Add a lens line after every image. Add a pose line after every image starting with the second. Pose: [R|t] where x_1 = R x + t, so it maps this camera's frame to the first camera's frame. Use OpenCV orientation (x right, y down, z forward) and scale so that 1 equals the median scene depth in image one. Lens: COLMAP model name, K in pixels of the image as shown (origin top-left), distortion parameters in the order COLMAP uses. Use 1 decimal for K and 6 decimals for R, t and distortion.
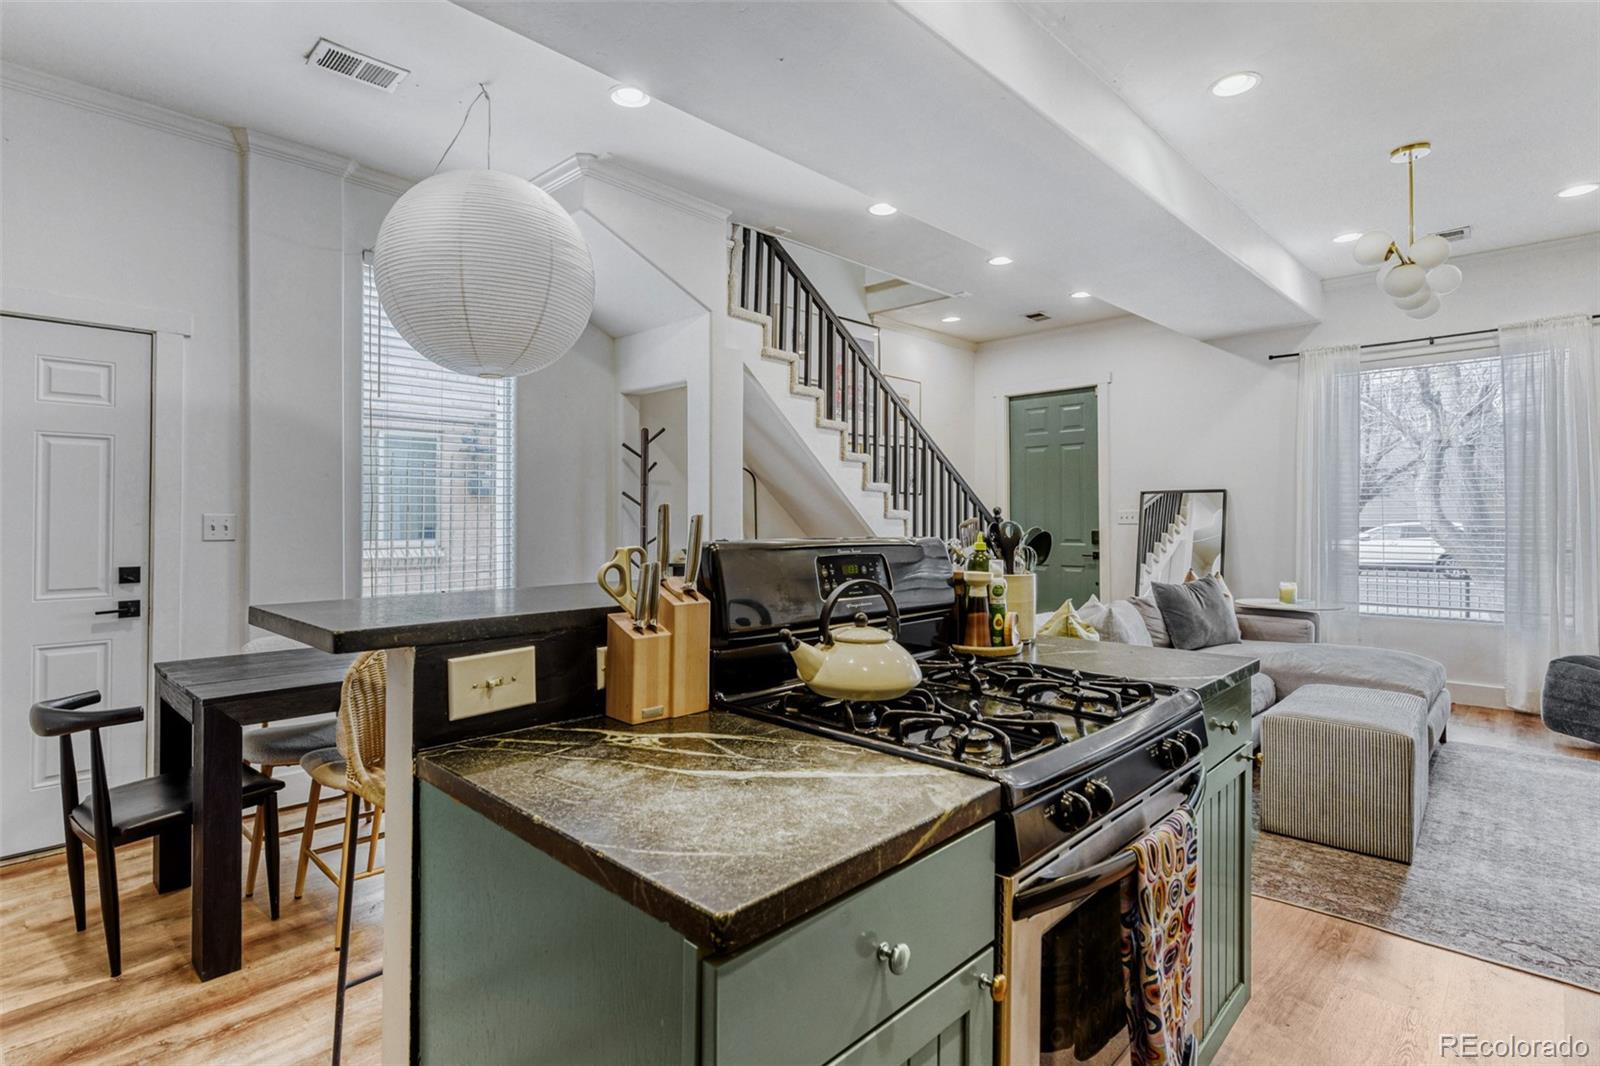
lens RADIAL K [[802.2, 0, 796.0], [0, 802.2, 519.8], [0, 0, 1]] dist [0.003196, -0.001530]
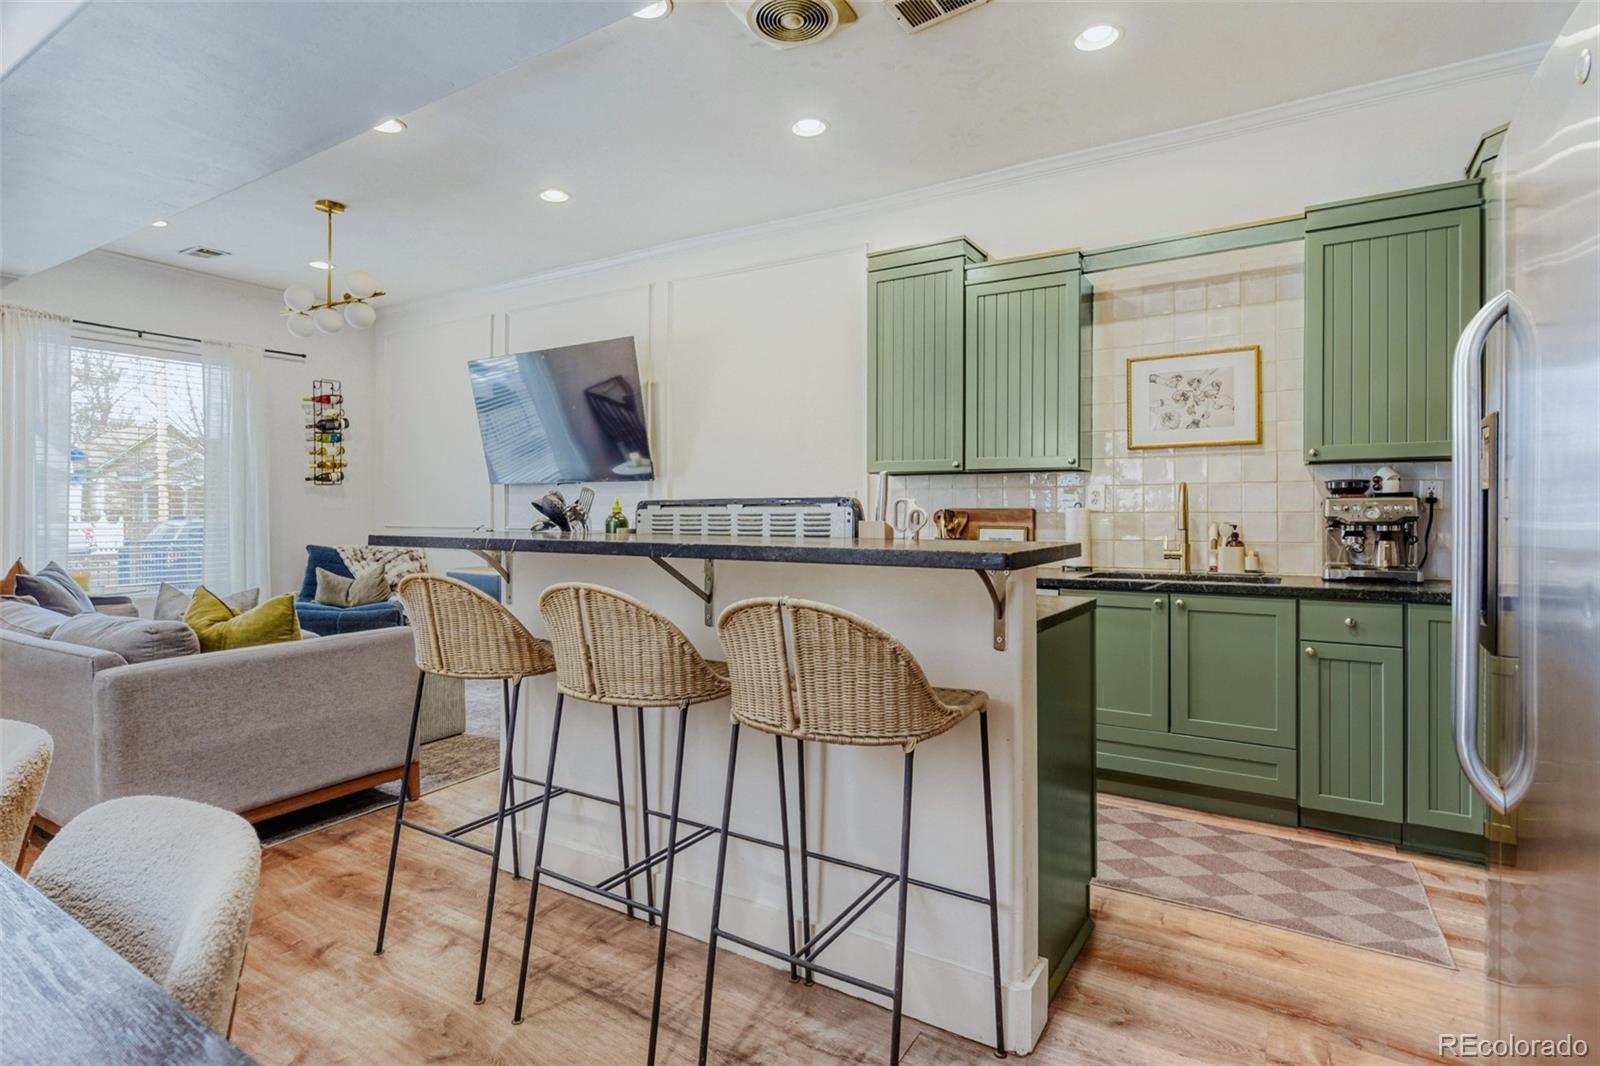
lens RADIAL K [[802.2, 0, 805.4], [0, 802.2, 513.6], [0, 0, 1]] dist [0.003196, -0.001530]
pose [[-0.216830, 0.000014, 0.976209, -0.480424], [-0.005597, 0.999984, -0.001258, 0.012577], [-0.976193, -0.005737, -0.216827, 0.415830]]
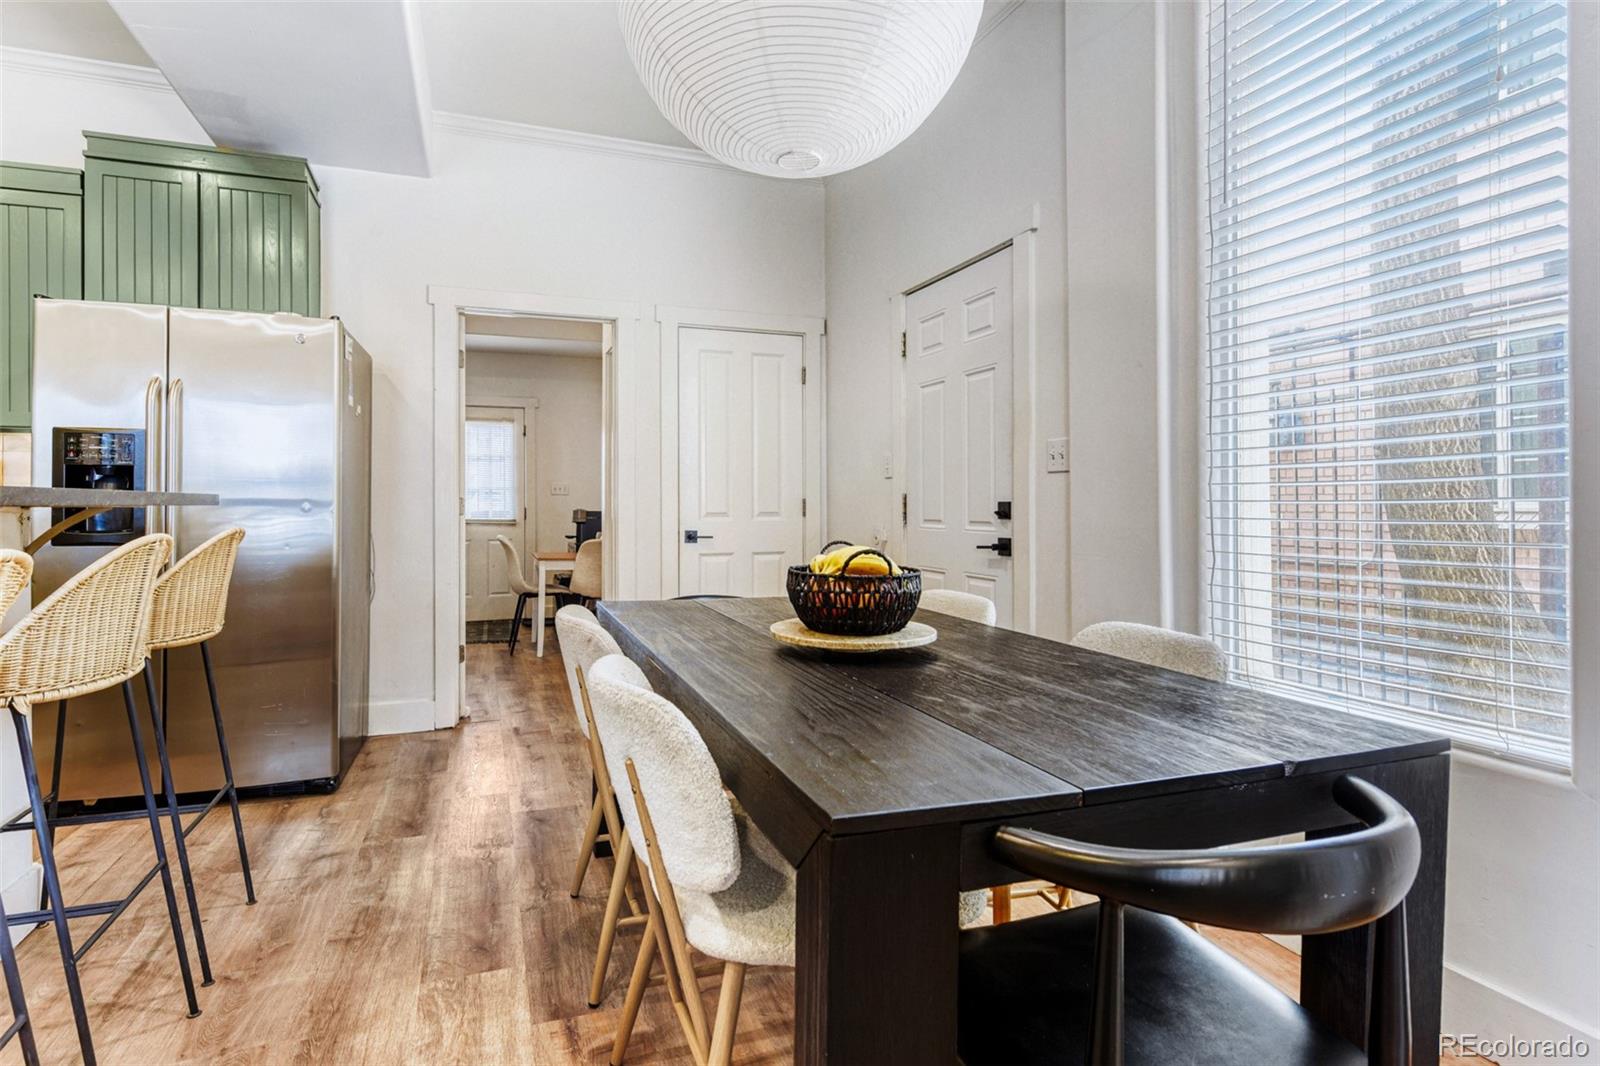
lens RADIAL K [[802.2, 0, 788.1], [0, 802.2, 502.0], [0, 0, 1]] dist [0.003196, -0.001530]
pose [[-0.434354, 0.004190, -0.900732, 0.078546], [0.013750, 0.999904, -0.001980, 0.038718], [0.900637, -0.013245, -0.434370, 0.798530]]
